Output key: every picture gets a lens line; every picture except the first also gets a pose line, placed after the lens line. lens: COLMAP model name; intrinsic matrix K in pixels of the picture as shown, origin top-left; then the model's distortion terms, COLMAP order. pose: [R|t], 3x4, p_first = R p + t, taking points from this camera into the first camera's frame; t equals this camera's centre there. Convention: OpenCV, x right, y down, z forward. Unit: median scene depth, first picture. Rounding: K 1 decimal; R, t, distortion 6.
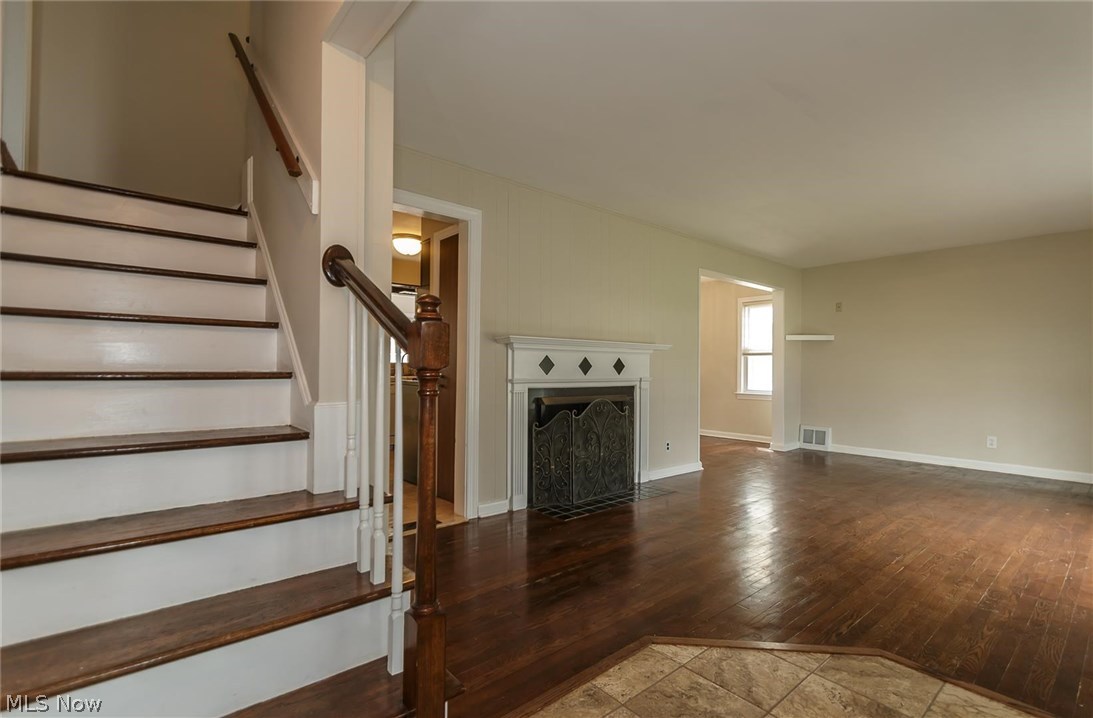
lens RADIAL K [[513.4, 0, 546.5], [0, 513.4, 359.0], [0, 0, 1]] dist [-0.000356, -0.000093]
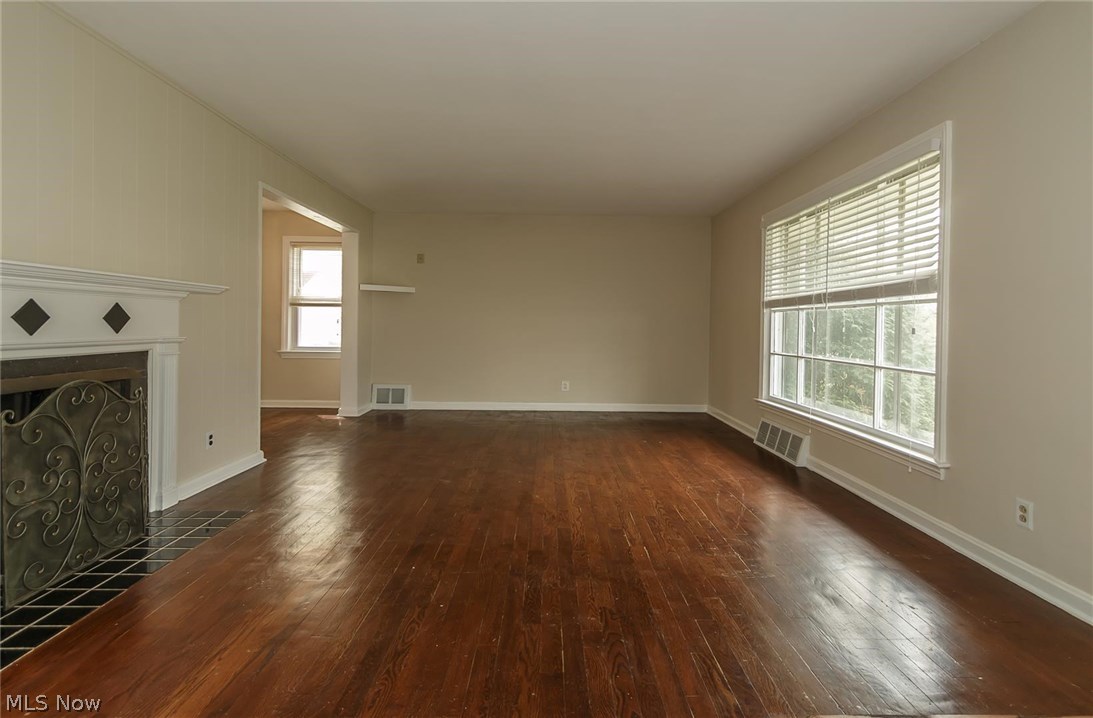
lens RADIAL K [[501.0, 0, 622.9], [0, 501.0, 326.0], [0, 0, 1]] dist [-0.000078, -0.000205]
pose [[0.535940, -0.003221, 0.844250, -0.023443], [-0.020597, 0.999645, 0.016889, 0.002128], [-0.844005, -0.026440, 0.535684, 0.218167]]
